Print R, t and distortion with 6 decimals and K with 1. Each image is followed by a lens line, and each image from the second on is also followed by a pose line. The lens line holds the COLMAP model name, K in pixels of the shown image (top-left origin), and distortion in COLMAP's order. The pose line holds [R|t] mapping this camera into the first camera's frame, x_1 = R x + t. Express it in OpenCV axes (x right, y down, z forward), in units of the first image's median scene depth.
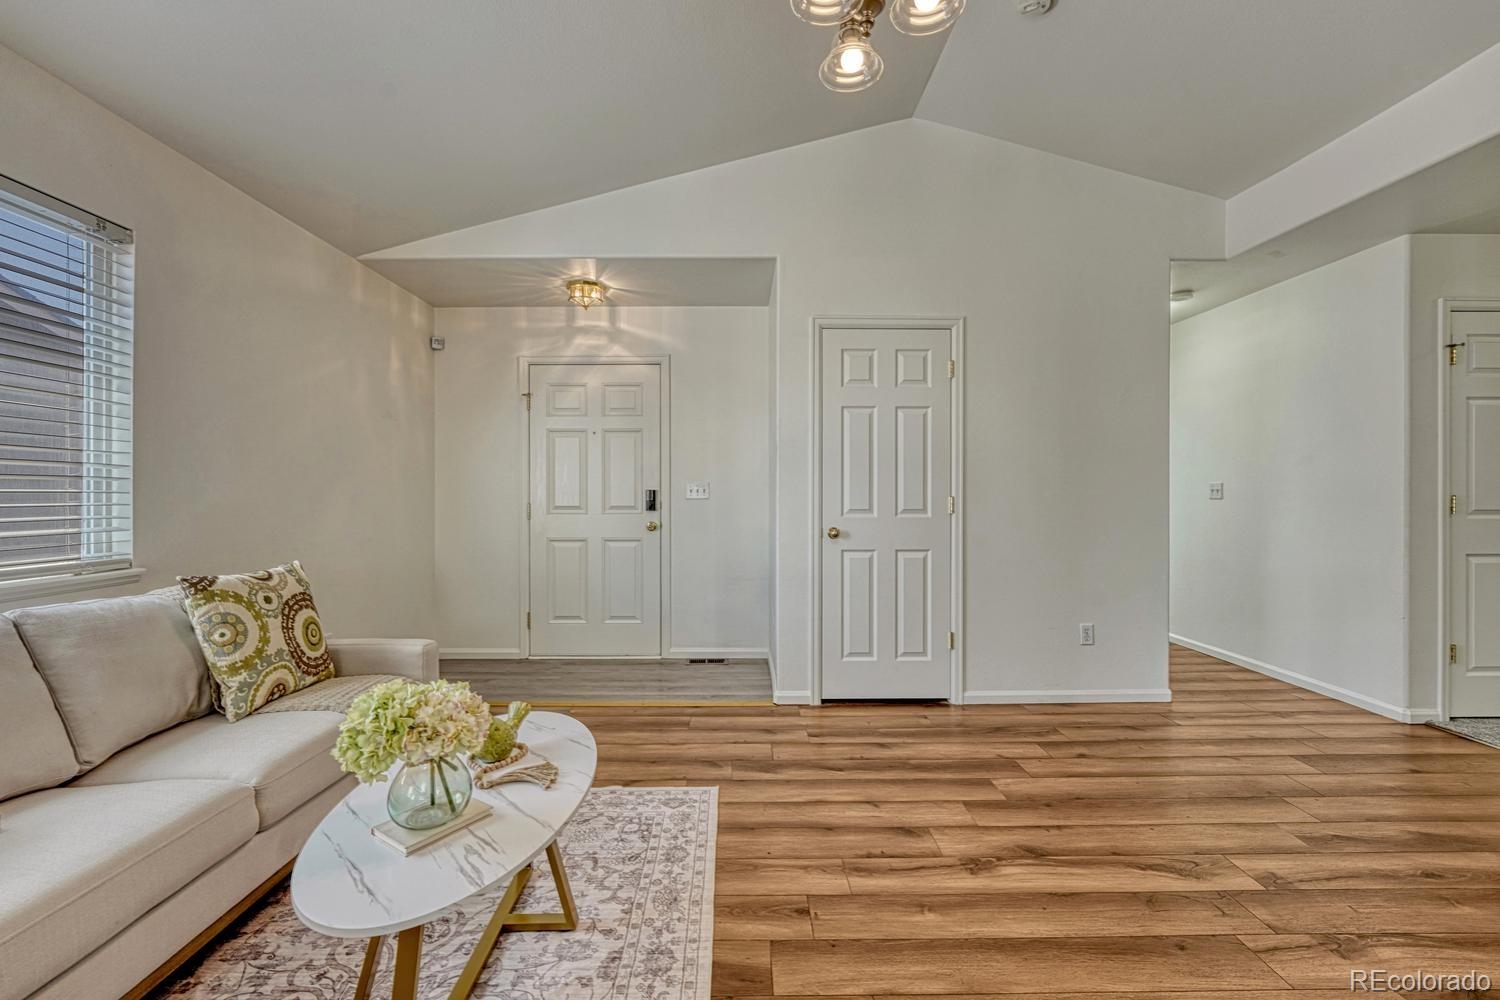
lens RADIAL K [[623.8, 0, 739.8], [0, 623.8, 490.5], [0, 0, 1]] dist [-0.011596, 0.001406]
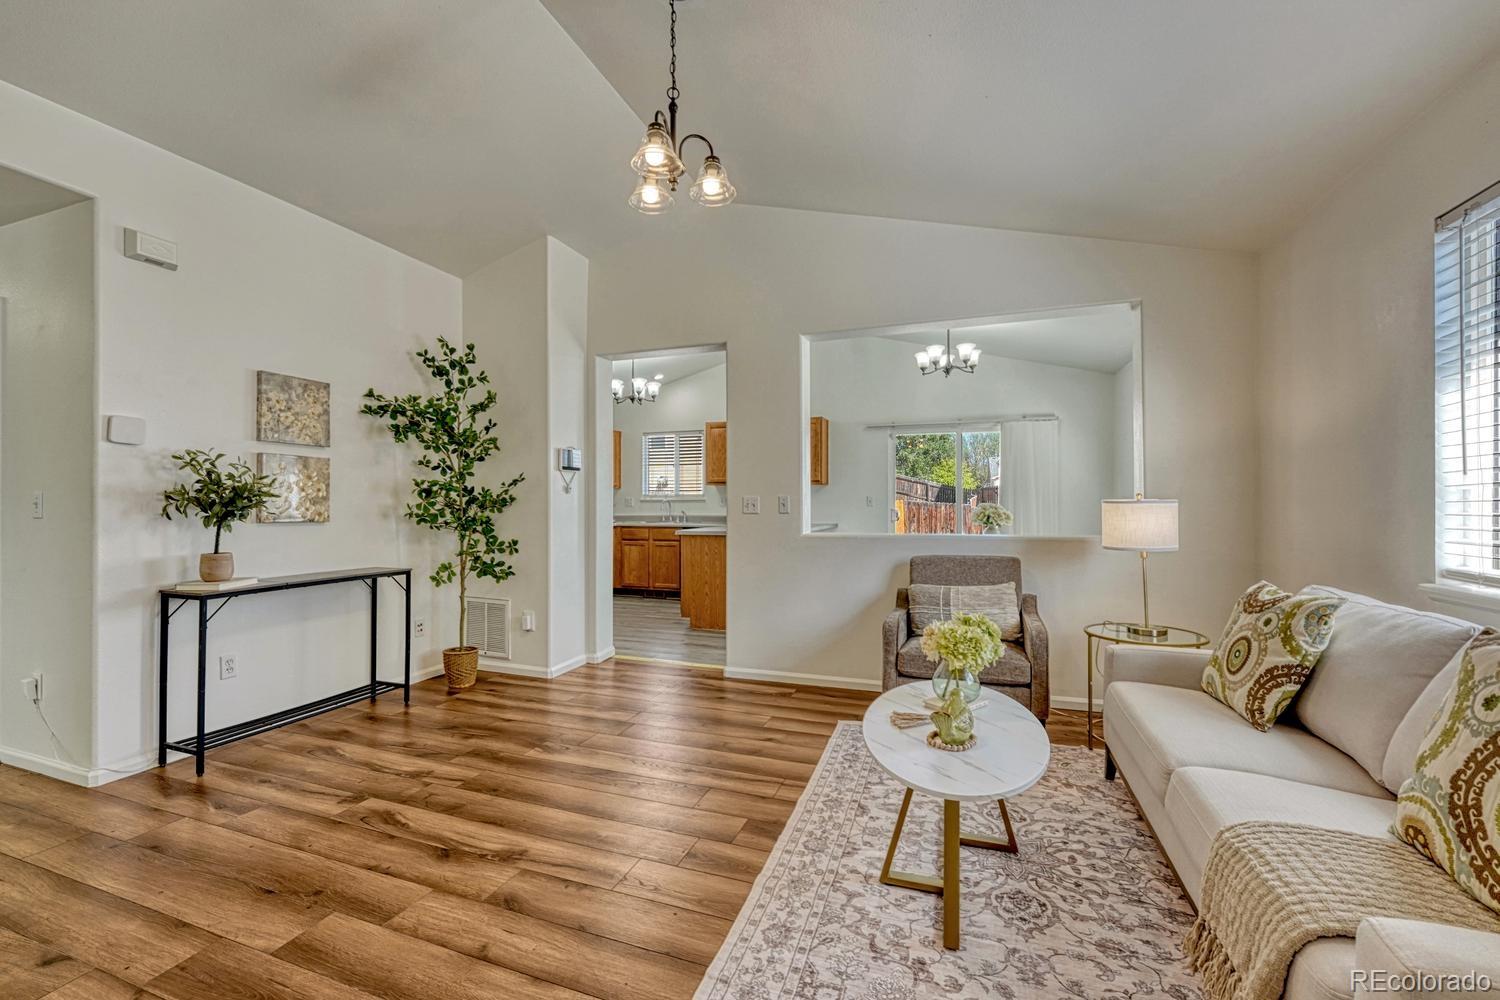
lens RADIAL K [[623.8, 0, 751.5], [0, 623.8, 506.9], [0, 0, 1]] dist [-0.011596, 0.001406]
pose [[-0.942990, 0.000919, 0.332819, -0.204383], [0.001792, 0.999996, 0.002315, 0.002822], [-0.332816, 0.002779, -0.942988, 1.053312]]
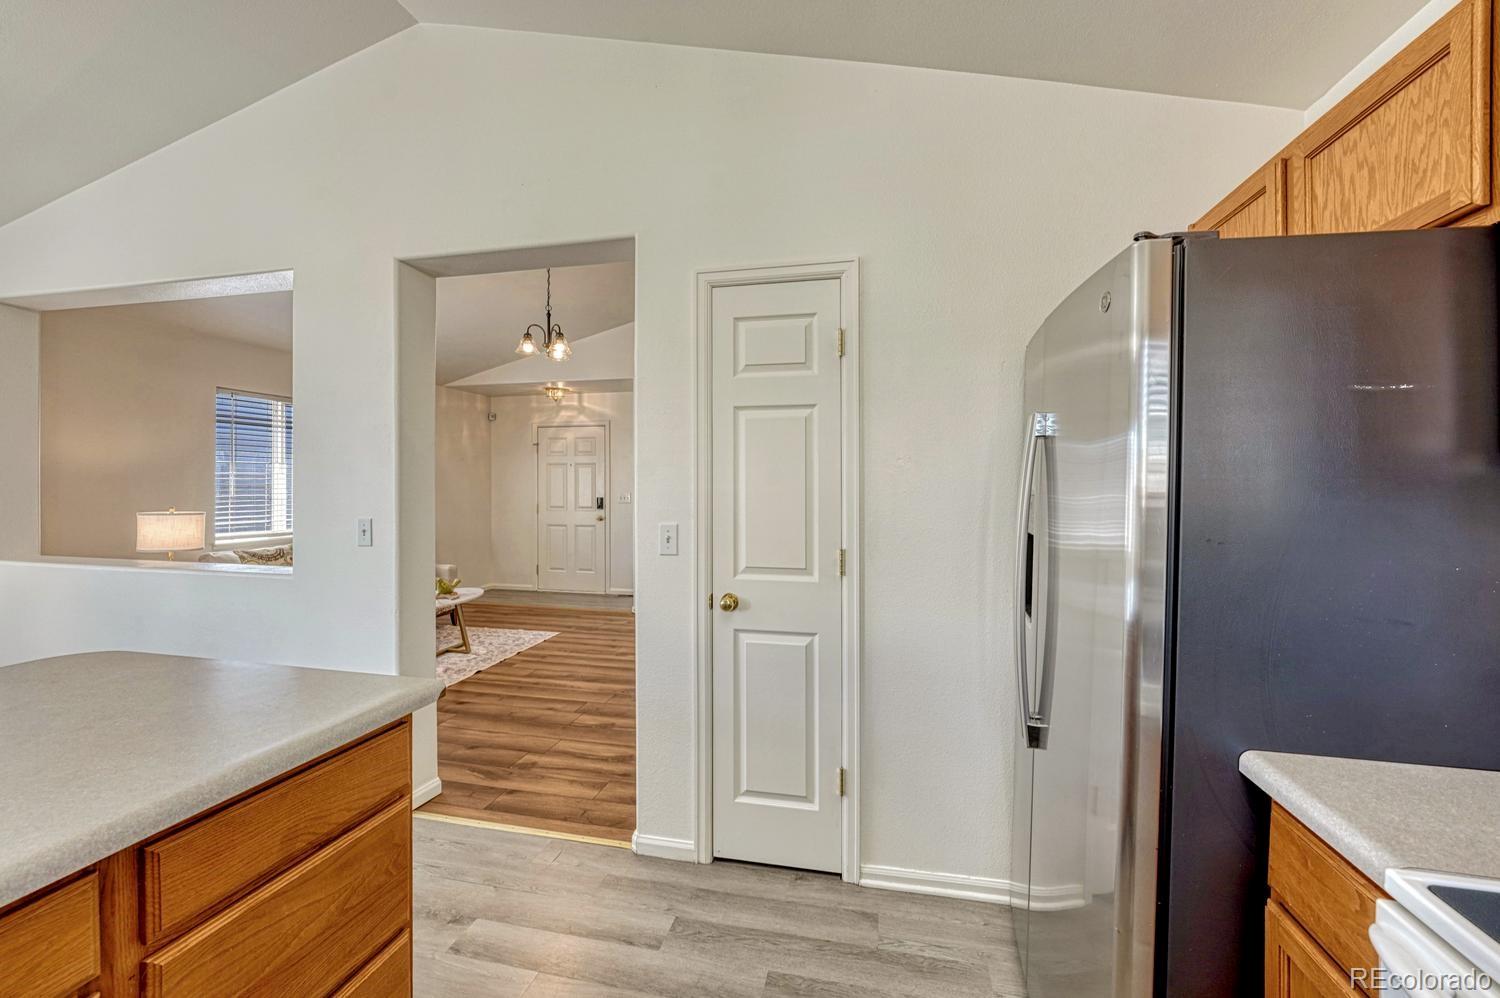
lens RADIAL K [[604.5, 0, 755.6], [0, 604.5, 477.5], [0, 0, 1]] dist [-0.022069, 0.001422]
pose [[0.980635, 0.000534, -0.195843, 0.796098], [-0.001791, 0.999979, -0.006239, -0.060947], [0.195835, 0.006469, 0.980615, -0.747717]]
